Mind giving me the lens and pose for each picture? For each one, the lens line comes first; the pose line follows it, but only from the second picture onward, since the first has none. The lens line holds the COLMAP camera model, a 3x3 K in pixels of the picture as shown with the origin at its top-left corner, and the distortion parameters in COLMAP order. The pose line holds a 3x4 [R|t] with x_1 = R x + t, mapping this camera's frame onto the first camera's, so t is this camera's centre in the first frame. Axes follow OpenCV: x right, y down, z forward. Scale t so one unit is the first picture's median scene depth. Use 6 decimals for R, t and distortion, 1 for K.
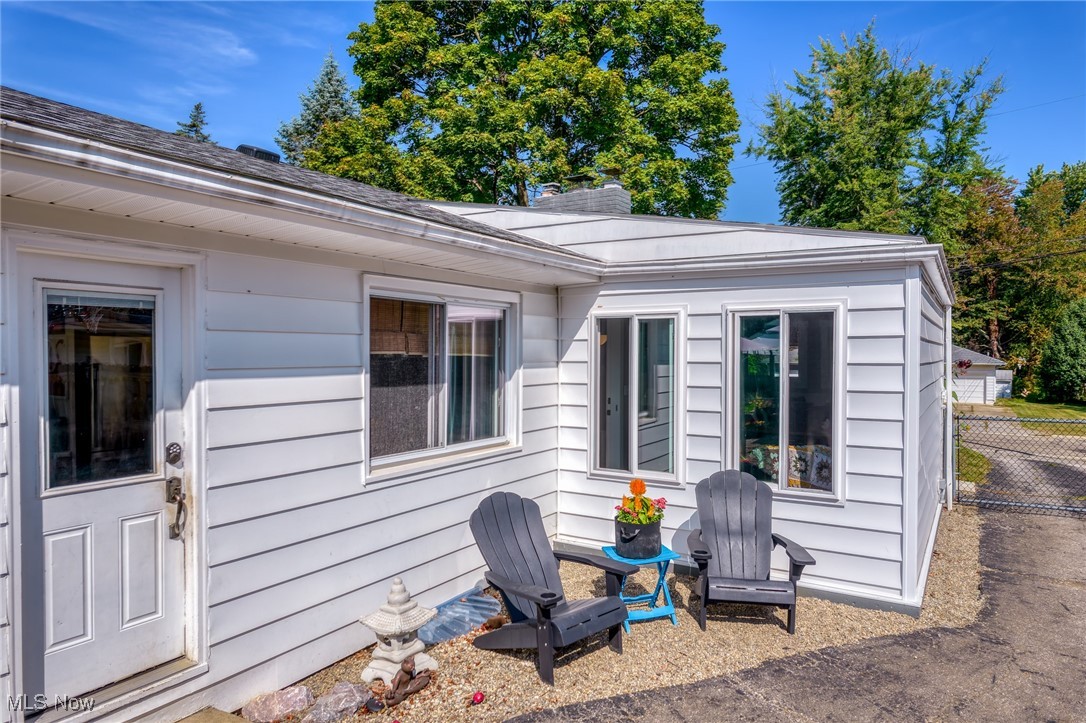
lens RADIAL K [[671.5, 0, 541.0], [0, 671.5, 367.2], [0, 0, 1]] dist [0.003073, -0.000826]
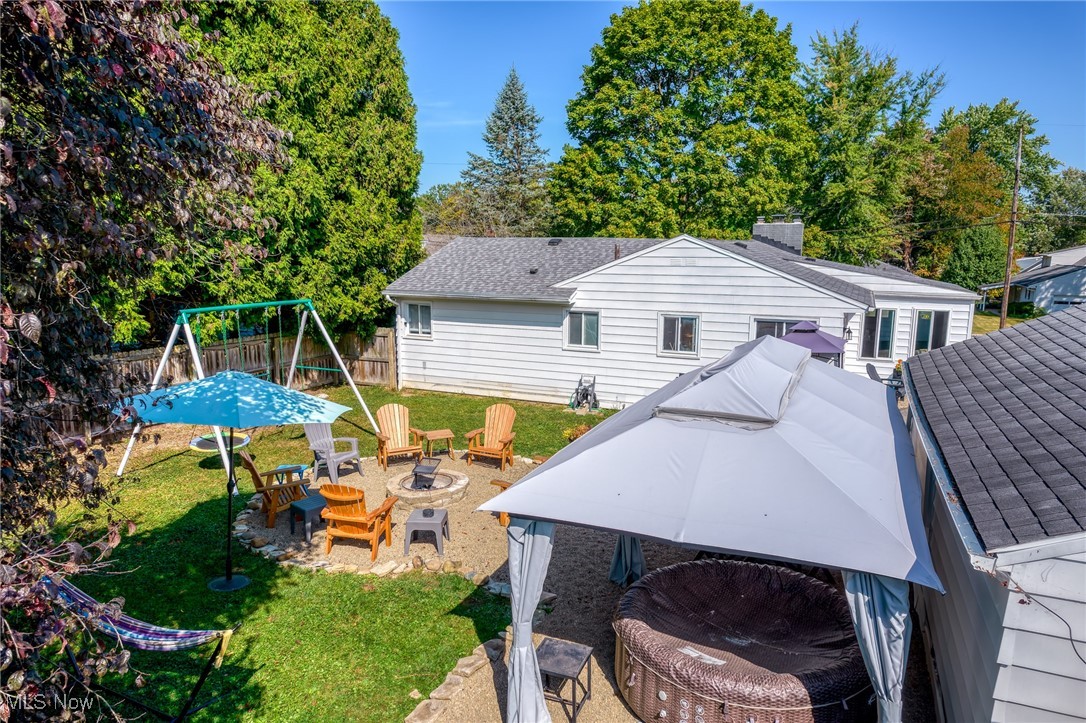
lens RADIAL K [[671.5, 0, 541.0], [0, 671.5, 367.2], [0, 0, 1]] dist [0.003073, -0.000826]
pose [[0.991693, -0.020734, 0.126943, -0.331037], [0.001106, 0.988261, 0.152773, -0.051765], [-0.128620, -0.151364, 0.980074, -0.344405]]
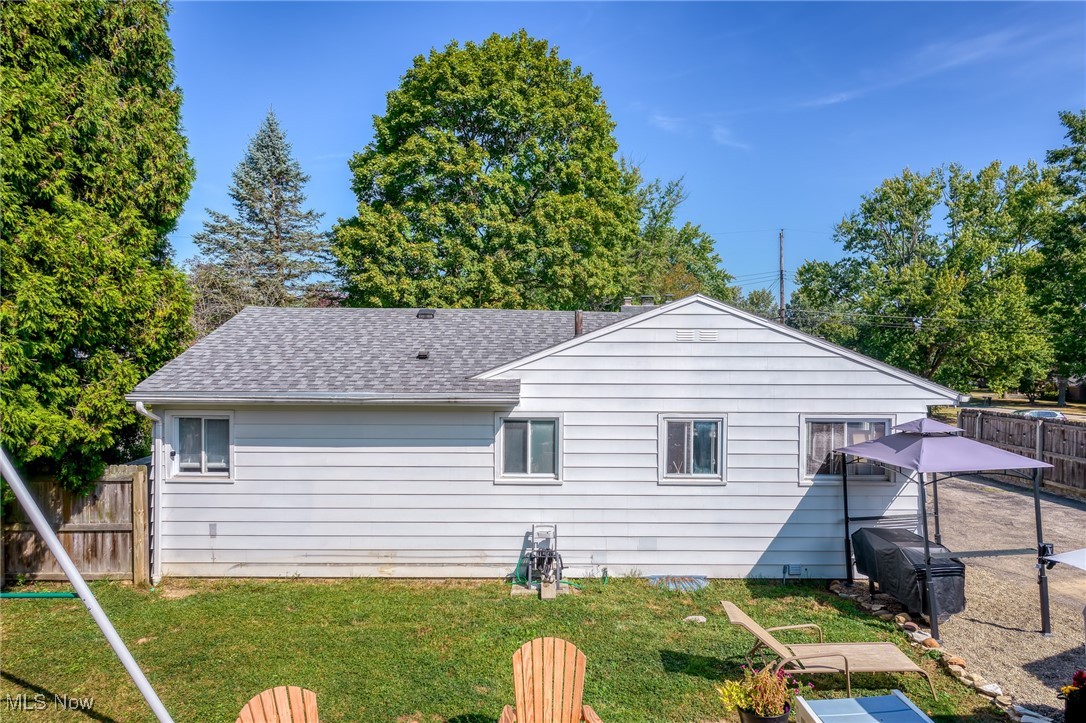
lens RADIAL K [[671.5, 0, 541.0], [0, 671.5, 367.2], [0, 0, 1]] dist [0.003073, -0.000826]
pose [[0.846026, -0.009956, 0.533049, -0.395178], [0.009232, 0.999949, 0.004023, -0.040044], [-0.533062, 0.001518, 0.846075, -0.101422]]
